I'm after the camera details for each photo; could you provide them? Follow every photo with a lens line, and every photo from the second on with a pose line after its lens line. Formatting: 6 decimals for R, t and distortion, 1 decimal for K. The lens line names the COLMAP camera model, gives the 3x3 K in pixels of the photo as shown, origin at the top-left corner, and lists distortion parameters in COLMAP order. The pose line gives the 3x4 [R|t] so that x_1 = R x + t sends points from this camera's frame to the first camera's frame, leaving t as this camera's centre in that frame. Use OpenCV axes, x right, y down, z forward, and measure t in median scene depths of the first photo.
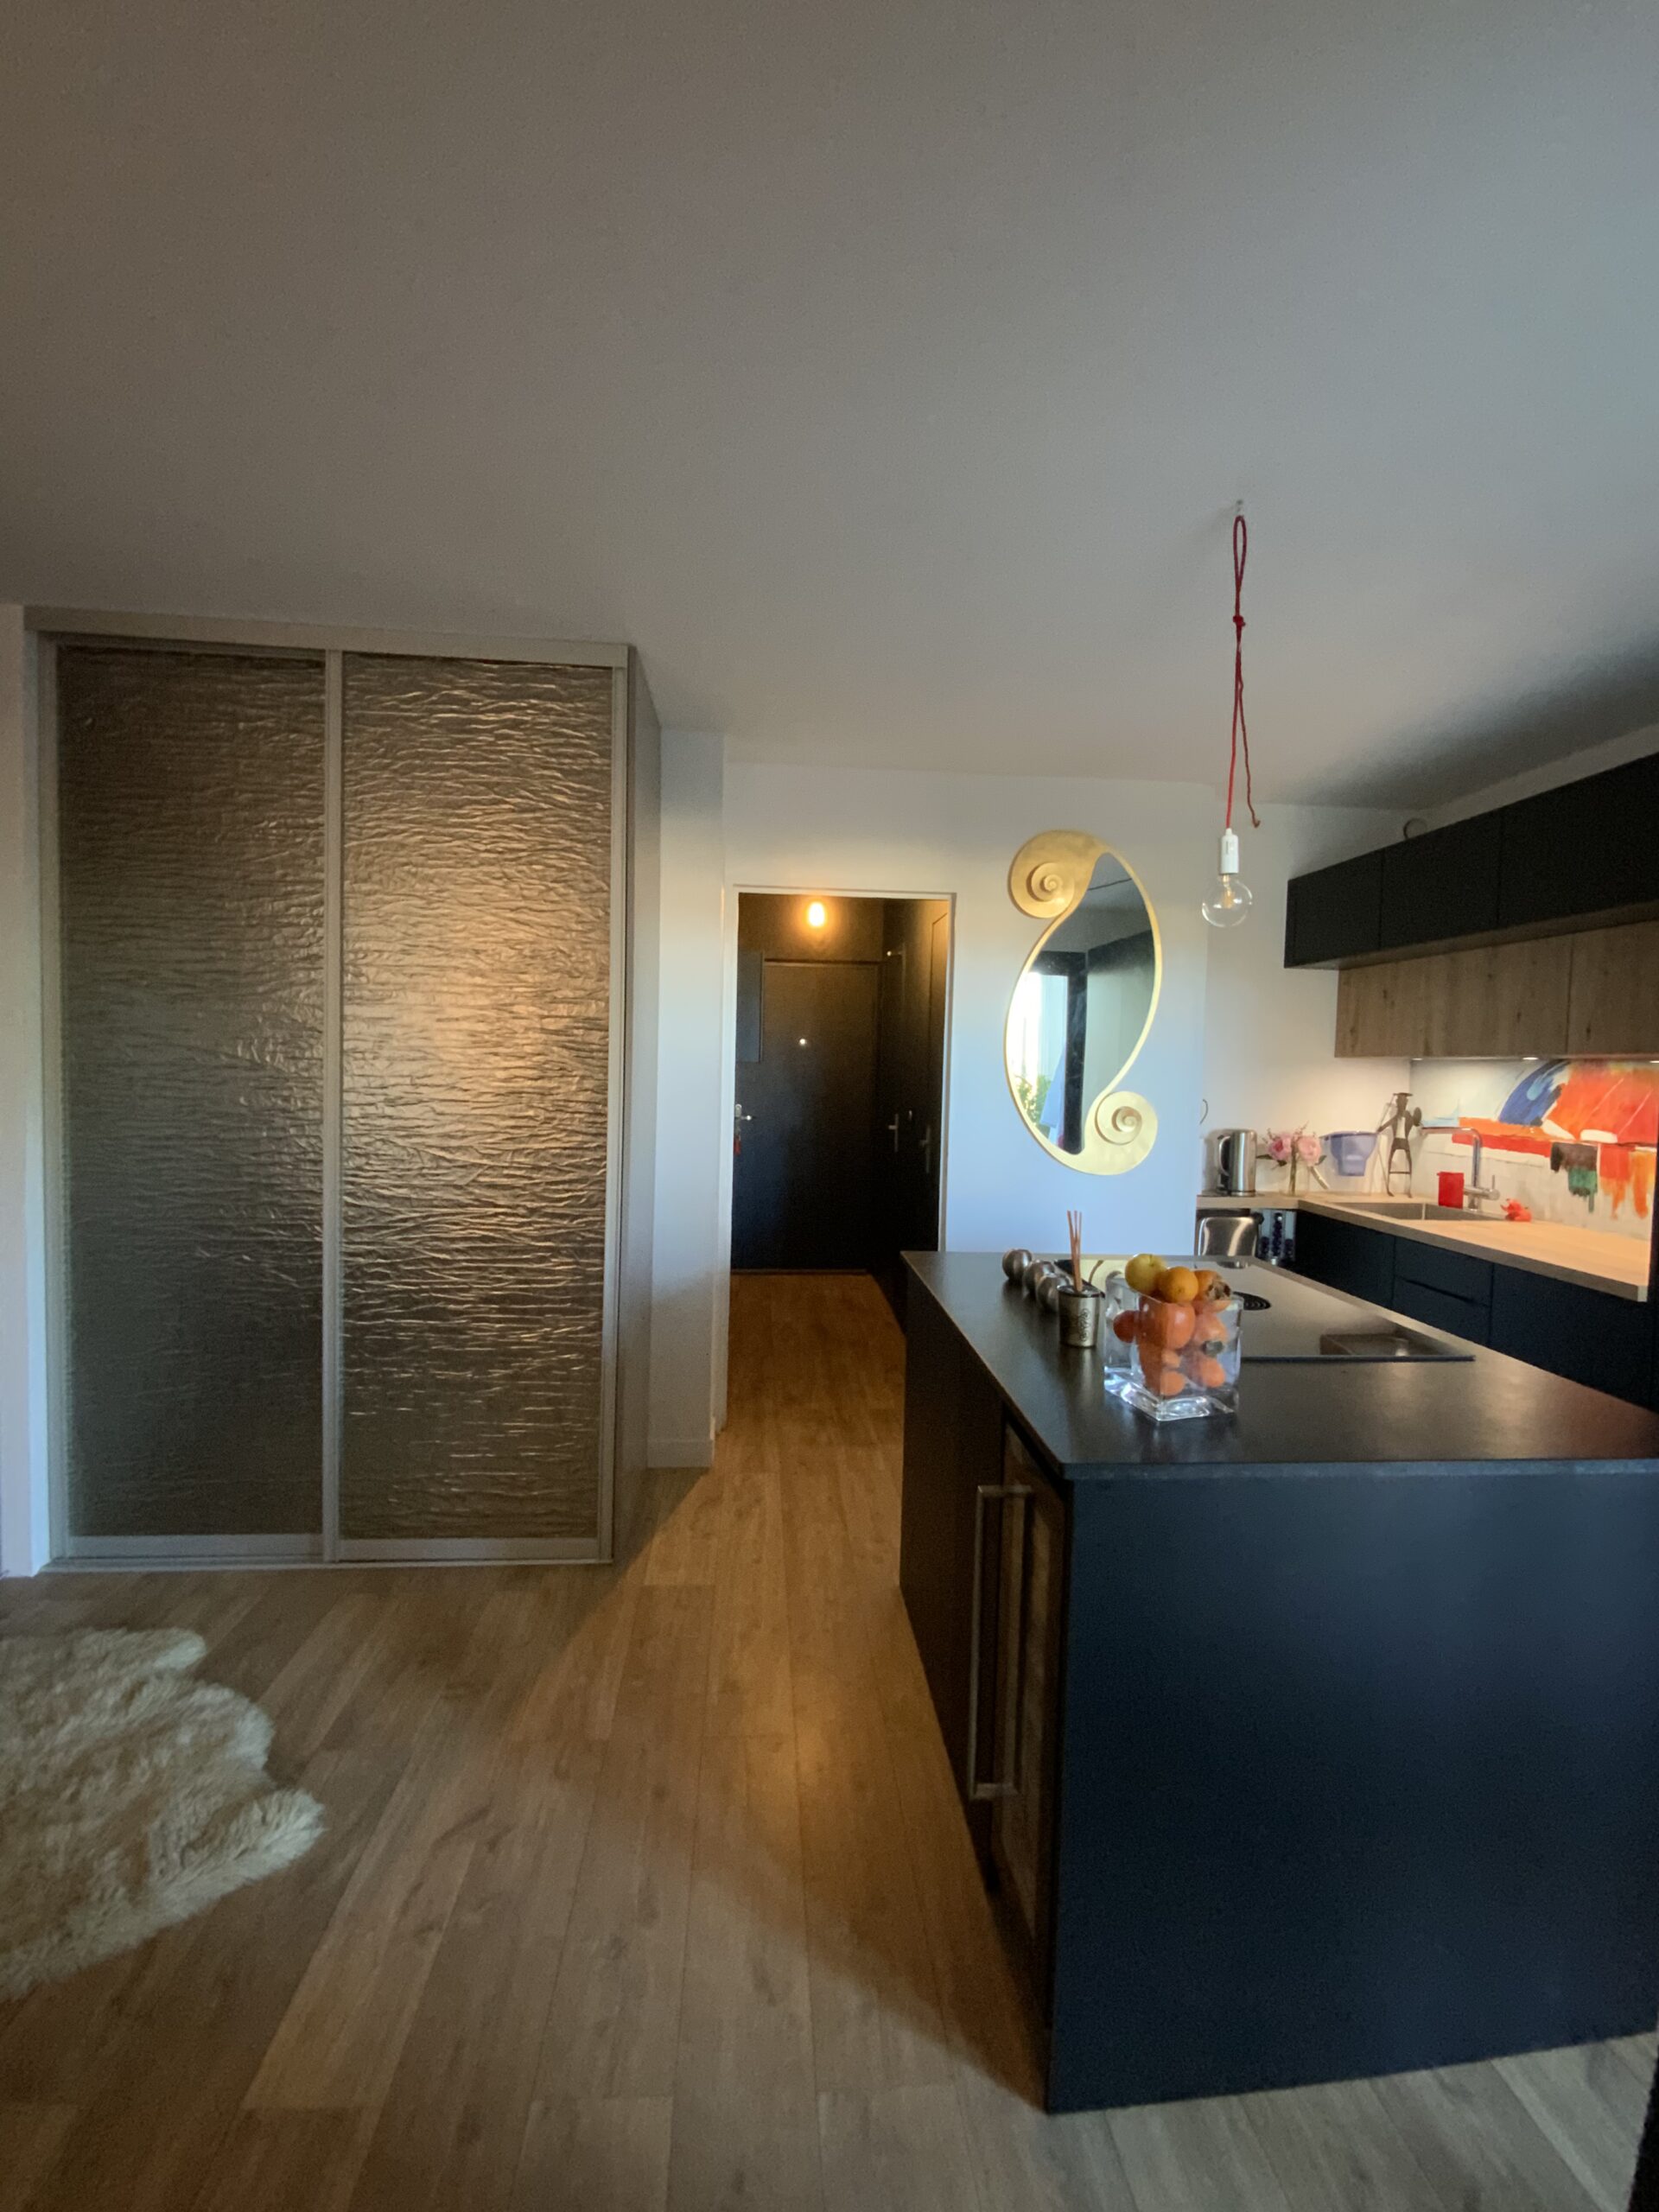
lens RADIAL K [[890.6, 0, 821.1], [0, 890.6, 1102.3], [0, 0, 1]] dist [0.008416, -0.011765]
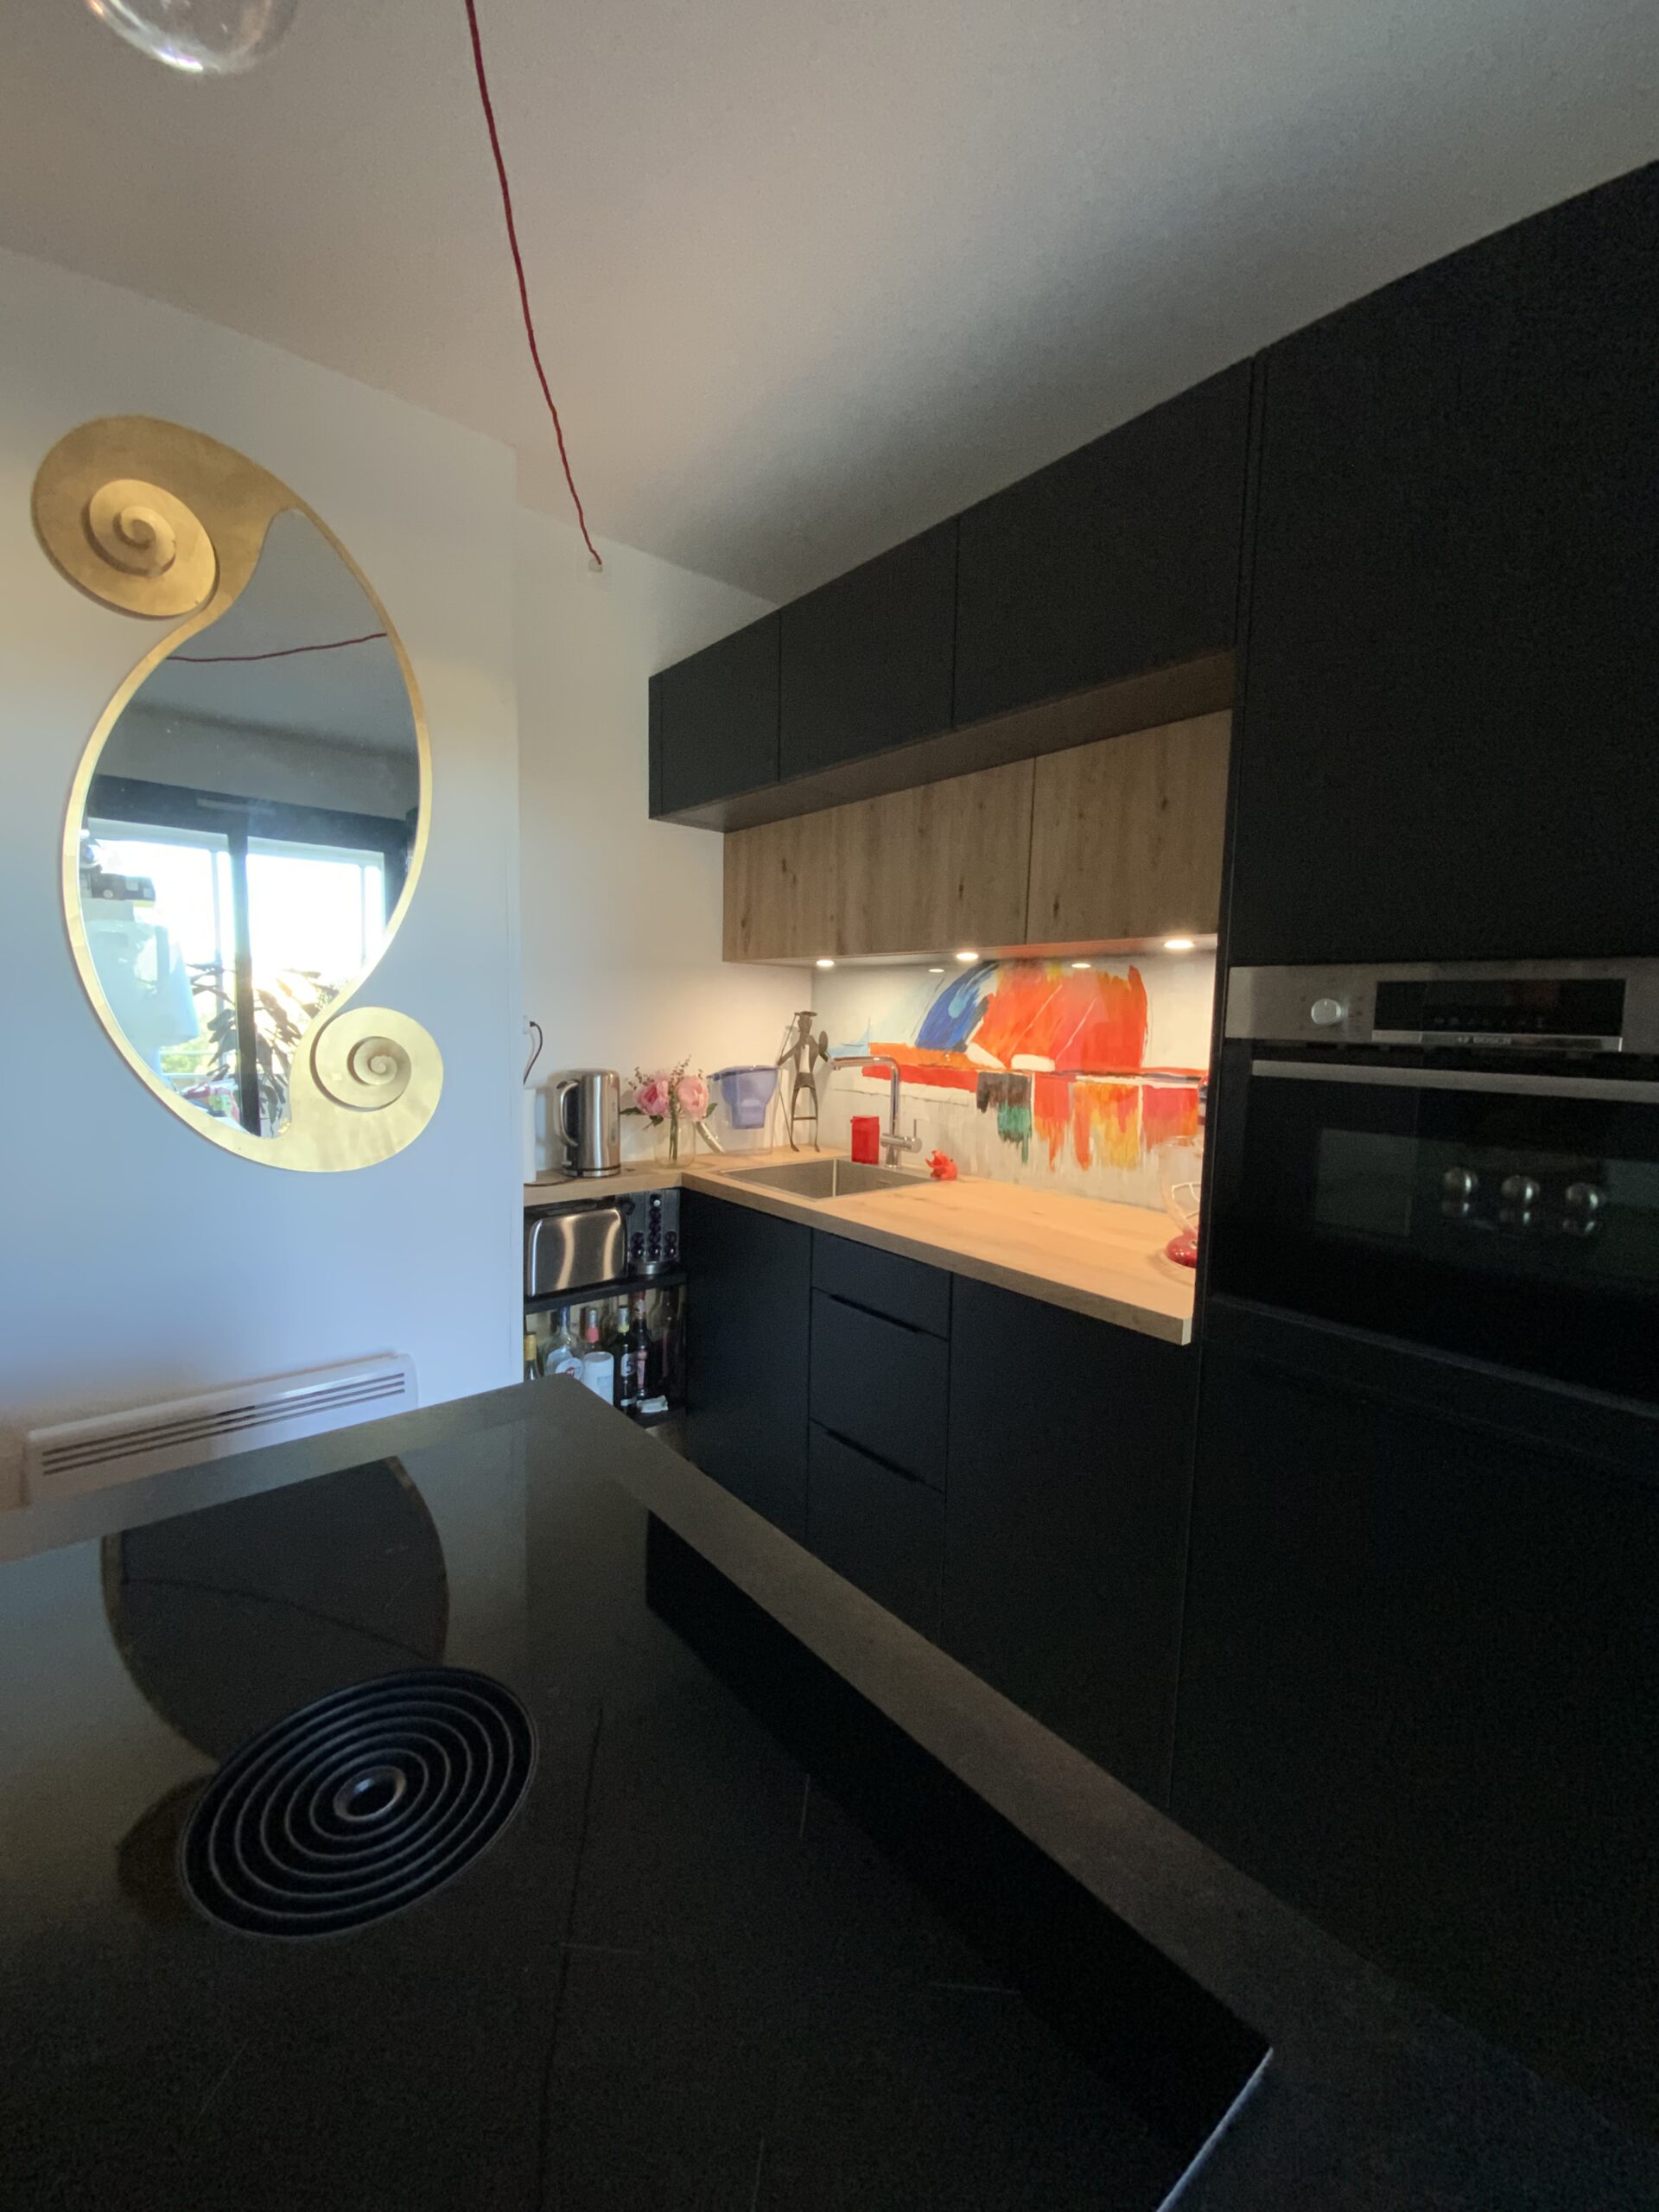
lens RADIAL K [[890.6, 0, 825.0], [0, 890.6, 1111.0], [0, 0, 1]] dist [0.008416, -0.011765]
pose [[0.805307, -0.069363, 0.588787, 0.251204], [0.019296, 0.995673, 0.090904, 0.005857], [-0.592544, -0.061844, 0.803160, 0.437319]]
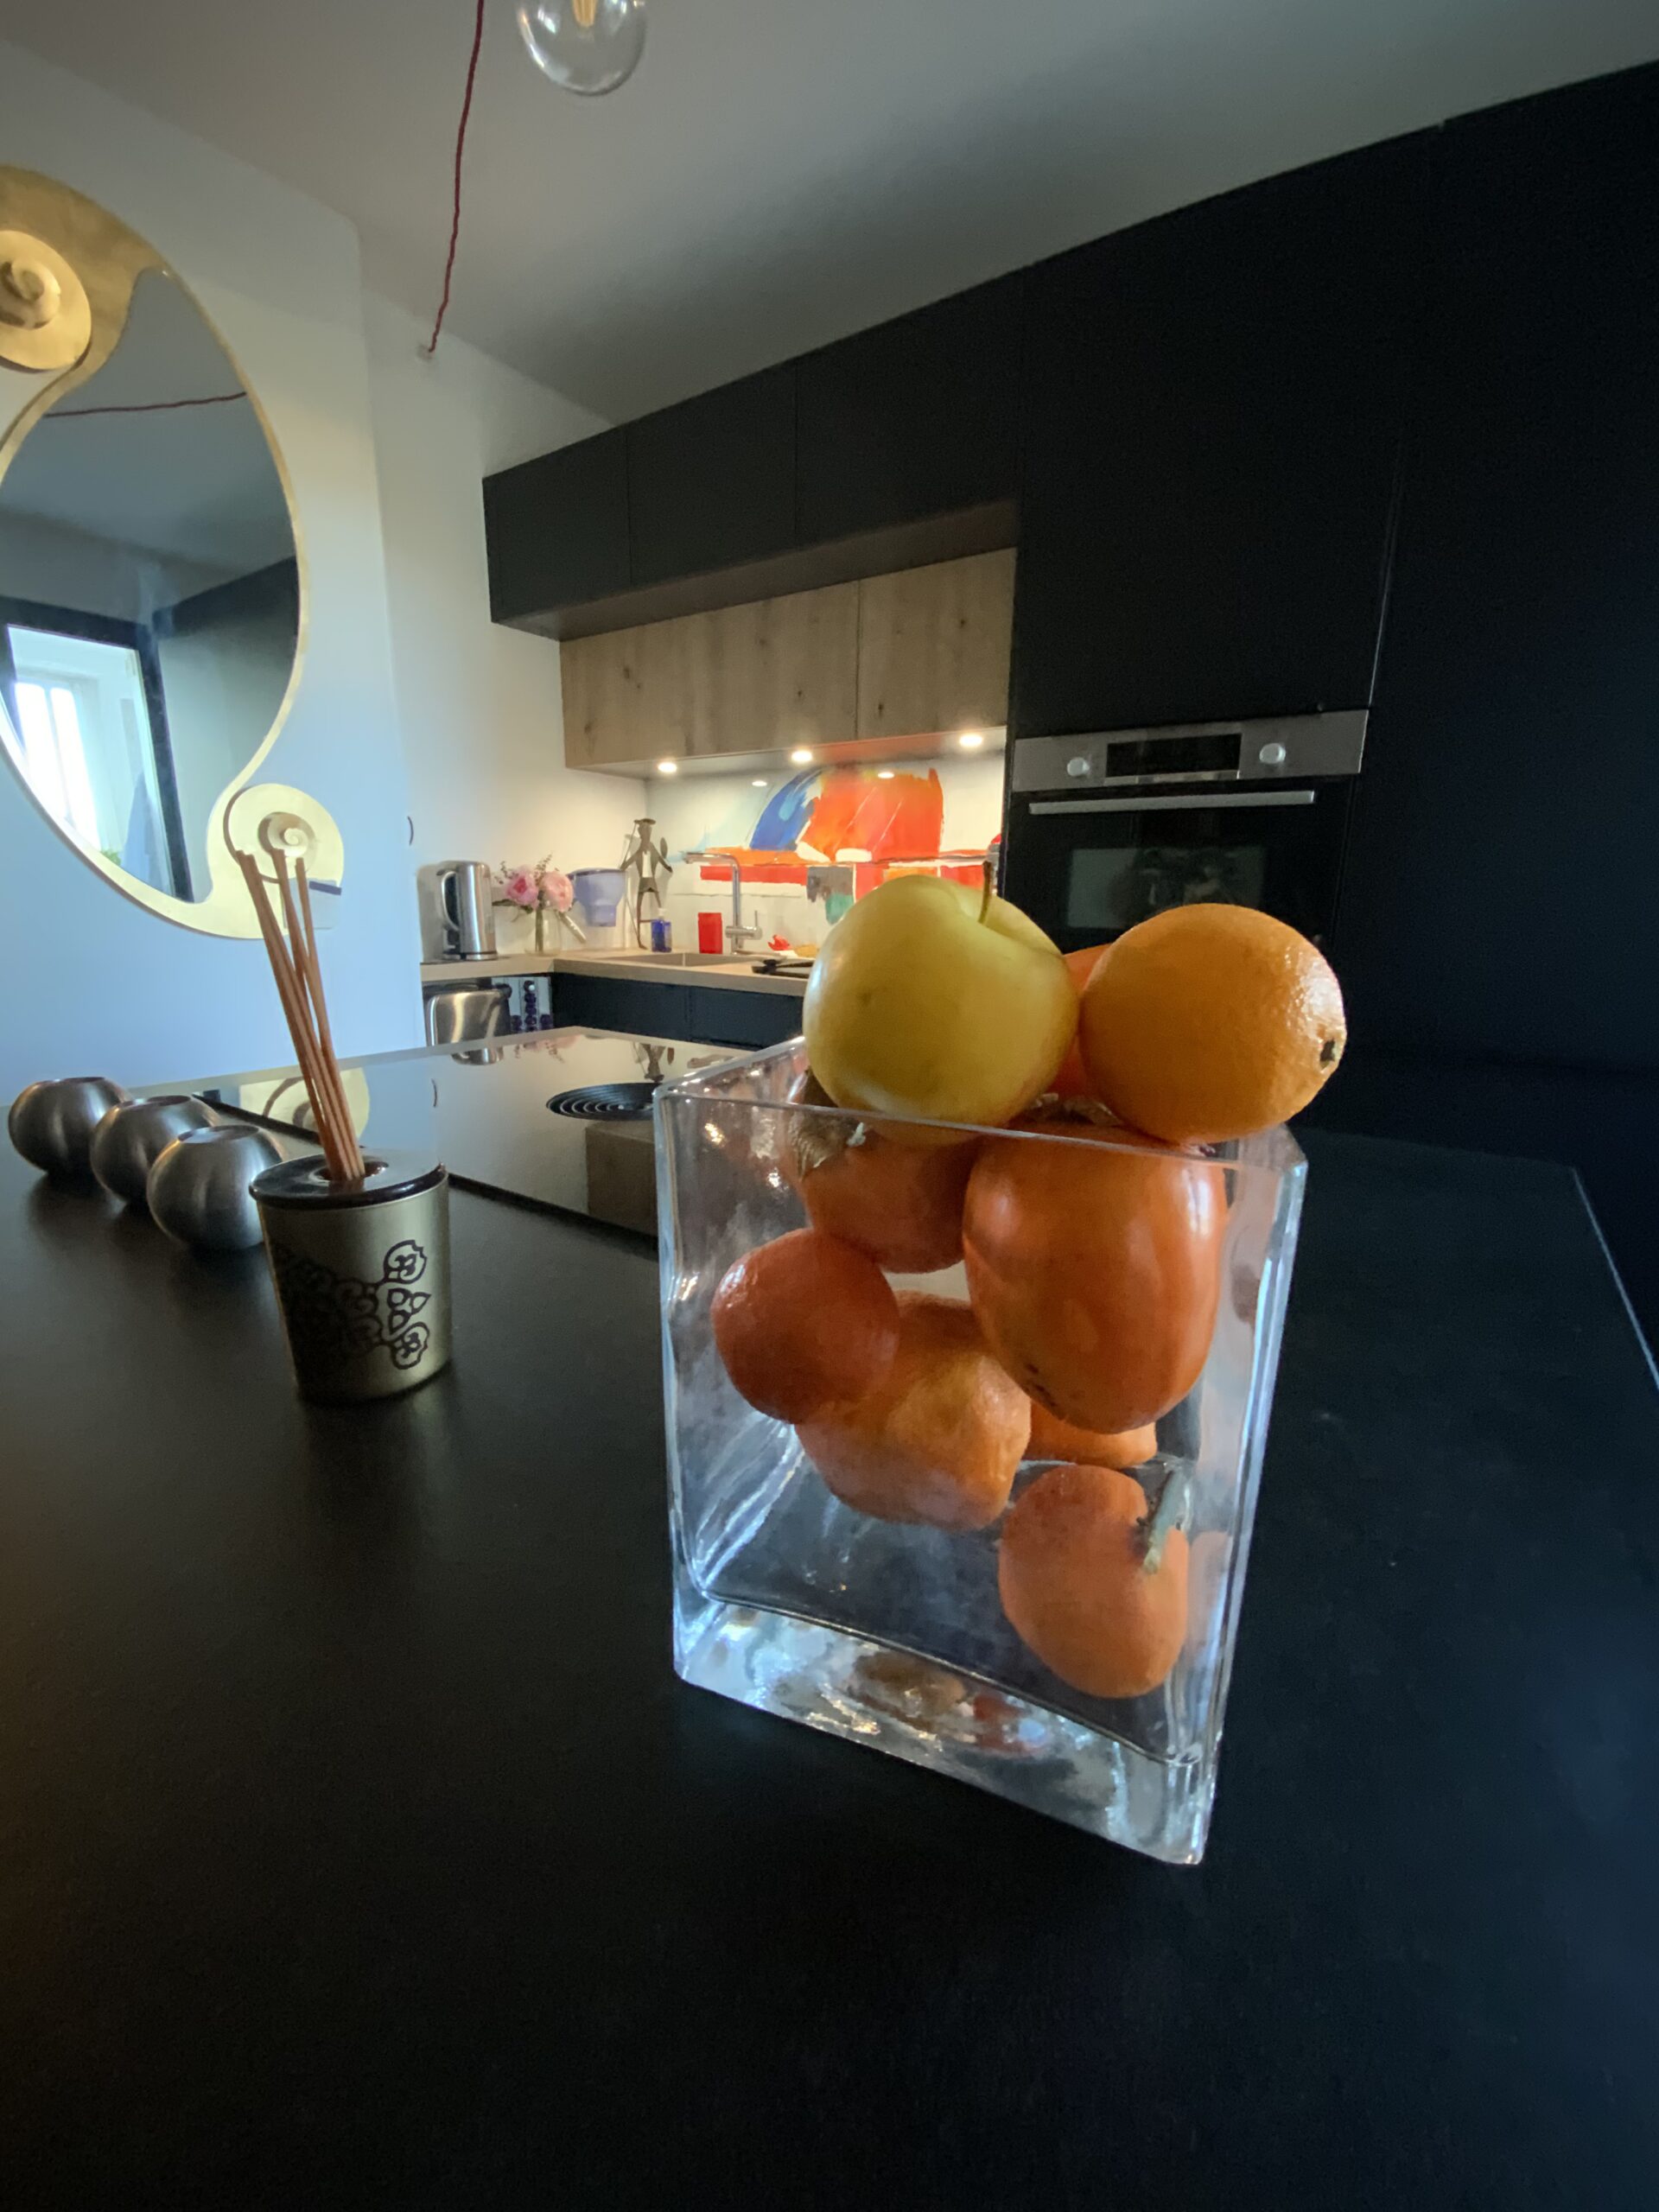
lens RADIAL K [[890.6, 0, 837.8], [0, 890.6, 1114.6], [0, 0, 1]] dist [0.008416, -0.011765]
pose [[0.613188, -0.202563, 0.763524, 0.095521], [0.028972, 0.971680, 0.234519, 0.072140], [-0.789405, -0.121684, 0.601691, 0.376863]]
